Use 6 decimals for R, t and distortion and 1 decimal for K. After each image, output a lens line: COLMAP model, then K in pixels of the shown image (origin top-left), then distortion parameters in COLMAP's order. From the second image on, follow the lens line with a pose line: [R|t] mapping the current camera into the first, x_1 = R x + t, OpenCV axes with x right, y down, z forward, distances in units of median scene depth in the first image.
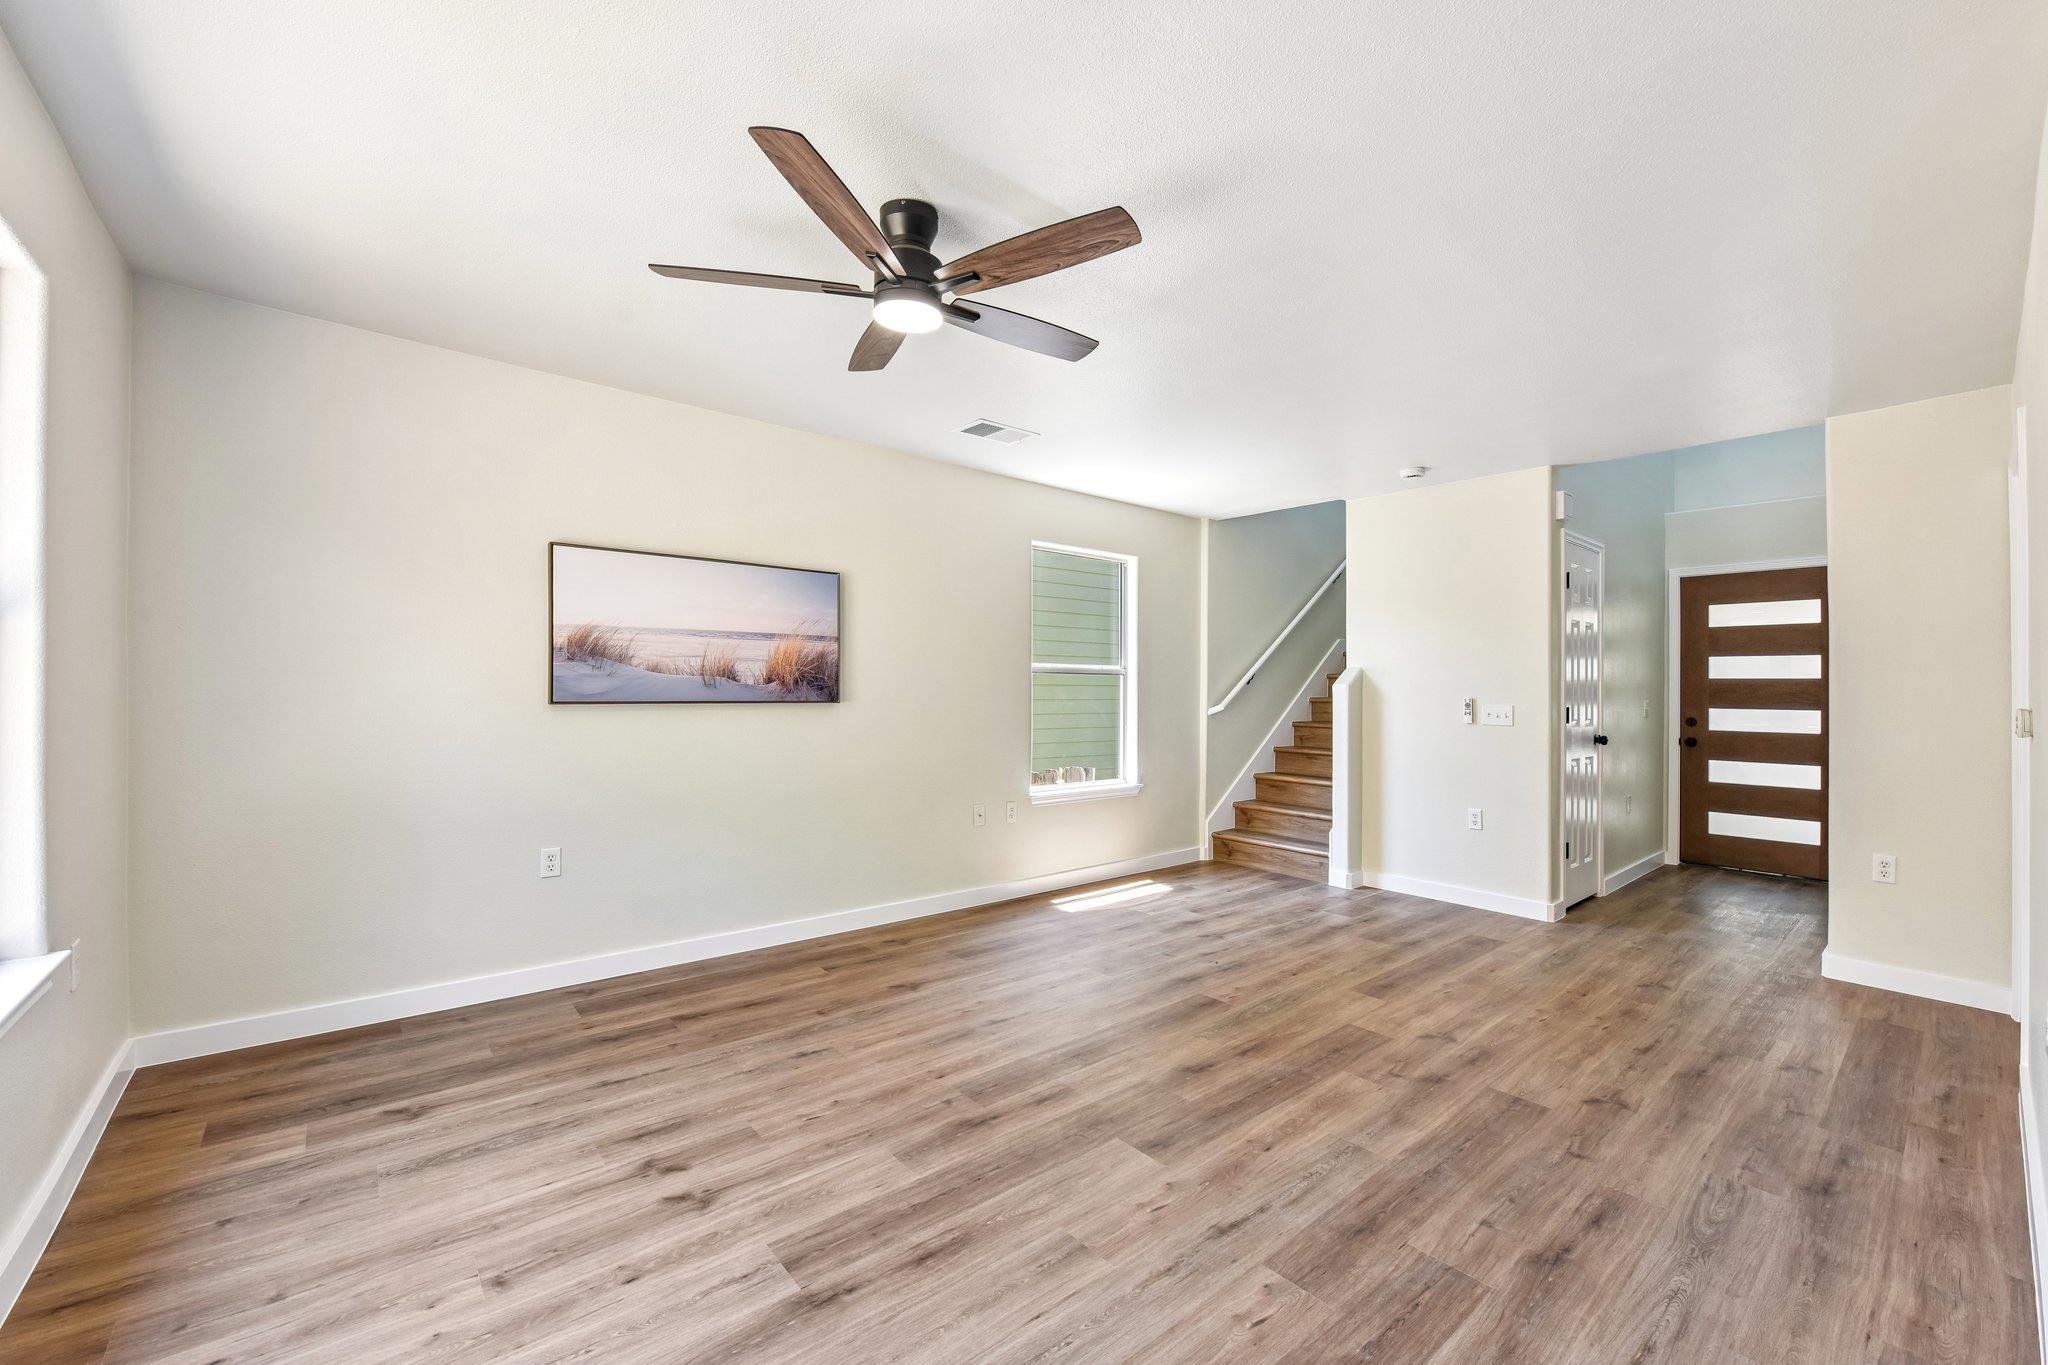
lens RADIAL K [[798.8, 0, 1071.3], [0, 798.8, 684.5], [0, 0, 1]] dist [-0.007592, -0.001824]
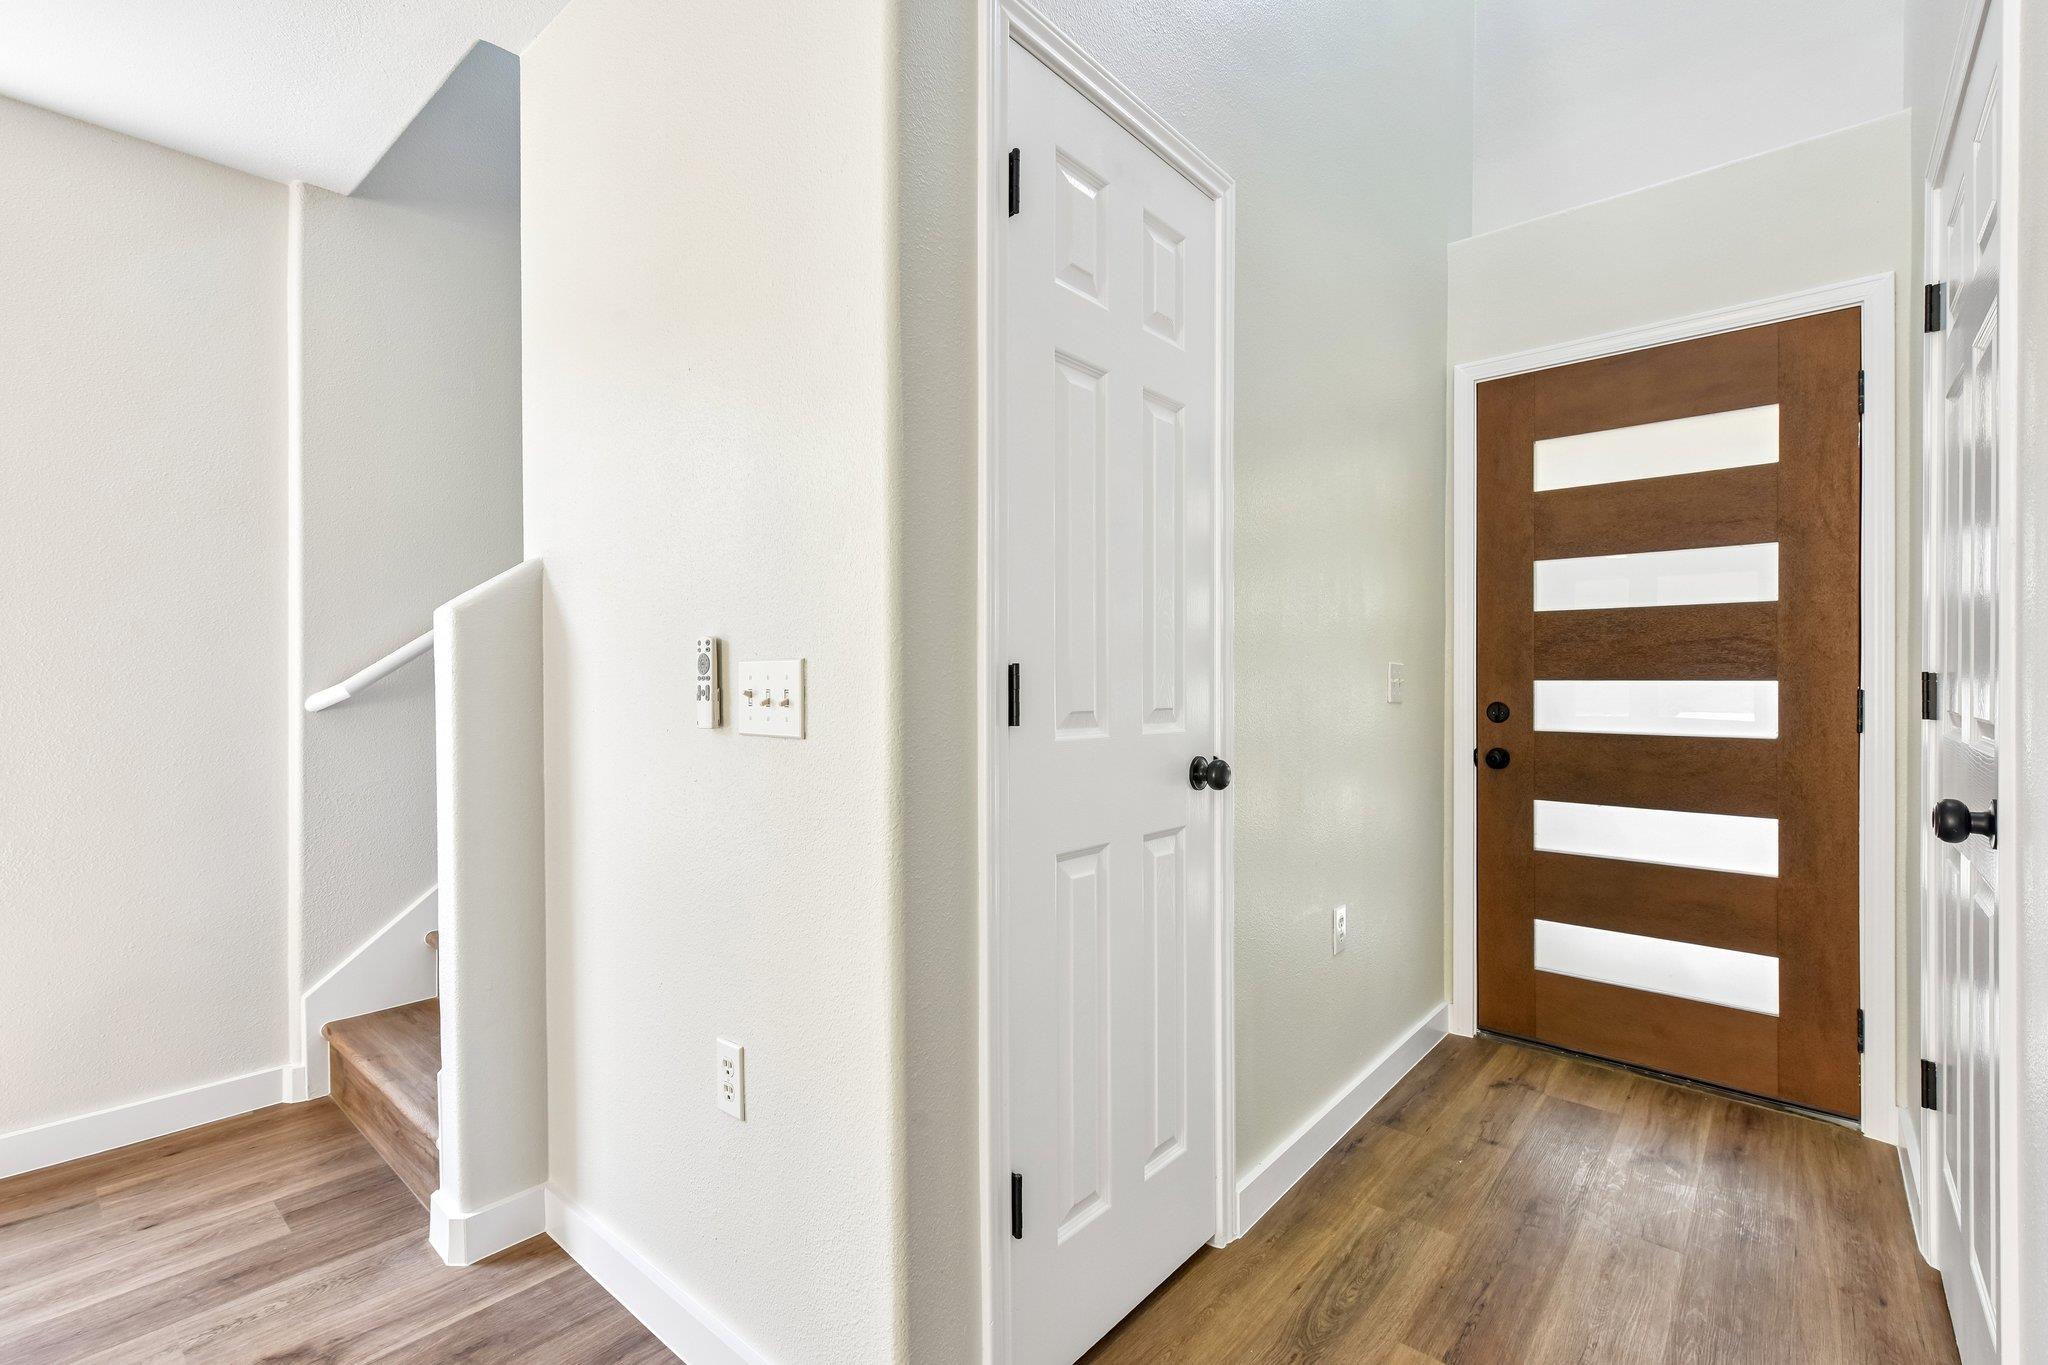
lens RADIAL K [[945.7, 0, 1021.6], [0, 945.7, 686.7], [0, 0, 1]] dist [0.000822, -0.000045]
pose [[0.988154, -0.010585, 0.153100, 0.444333], [0.009089, 0.999904, 0.010473, 0.025334], [-0.153196, -0.008957, 0.988155, 0.530217]]
